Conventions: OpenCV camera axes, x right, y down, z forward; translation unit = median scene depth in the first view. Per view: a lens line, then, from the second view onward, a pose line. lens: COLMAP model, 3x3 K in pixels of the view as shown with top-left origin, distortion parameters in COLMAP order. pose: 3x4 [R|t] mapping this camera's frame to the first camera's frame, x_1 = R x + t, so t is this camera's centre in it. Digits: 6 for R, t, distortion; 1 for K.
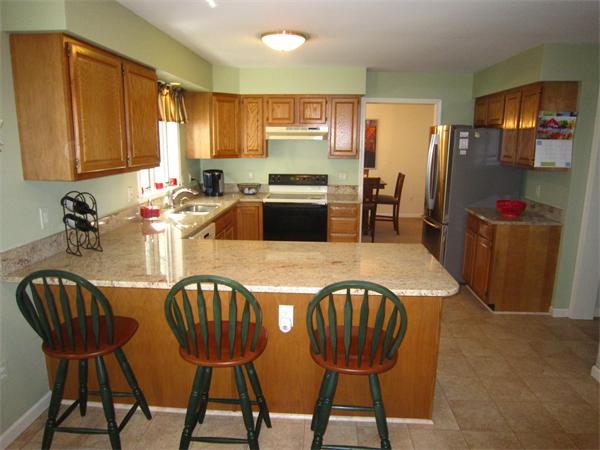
lens RADIAL K [[421.2, 0, 300.0], [0, 421.2, 225.0], [0, 0, 1]] dist [-0.045806, 0.005219]
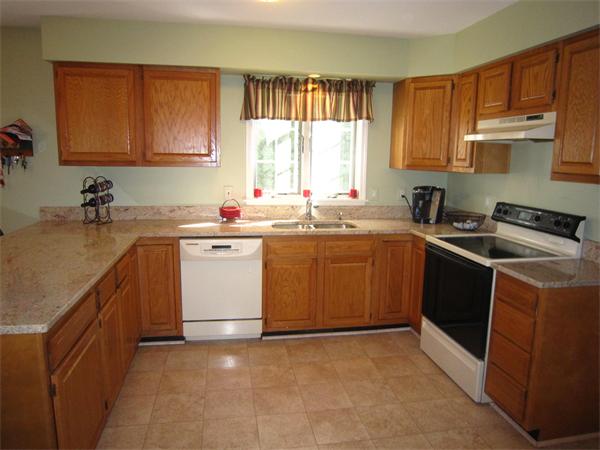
lens RADIAL K [[421.2, 0, 300.0], [0, 421.2, 225.0], [0, 0, 1]] dist [-0.045806, 0.005219]
pose [[0.239912, 0.159495, -0.957603, 0.447023], [-0.207013, 0.972129, 0.110051, -0.103497], [0.948466, 0.171833, 0.266243, 0.631545]]
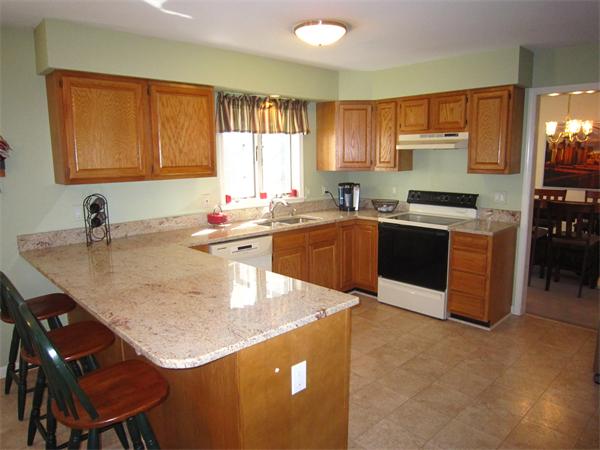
lens RADIAL K [[421.2, 0, 300.0], [0, 421.2, 225.0], [0, 0, 1]] dist [-0.045806, 0.005219]
pose [[0.734397, 0.097619, -0.671664, 0.364572], [-0.119419, 0.992749, 0.013712, -0.038971], [0.668132, 0.070140, 0.740729, 0.244357]]
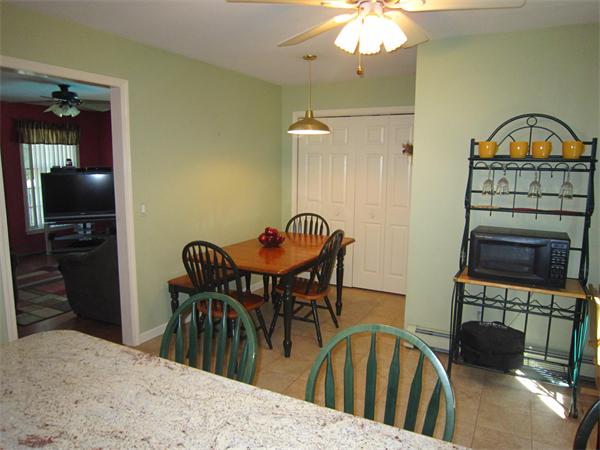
lens RADIAL K [[421.2, 0, 300.0], [0, 421.2, 225.0], [0, 0, 1]] dist [-0.045806, 0.005219]
pose [[-0.908454, -0.077404, 0.410754, -0.123748], [0.066514, 0.943411, 0.324887, -0.093272], [-0.412658, 0.322466, -0.851897, 0.541484]]
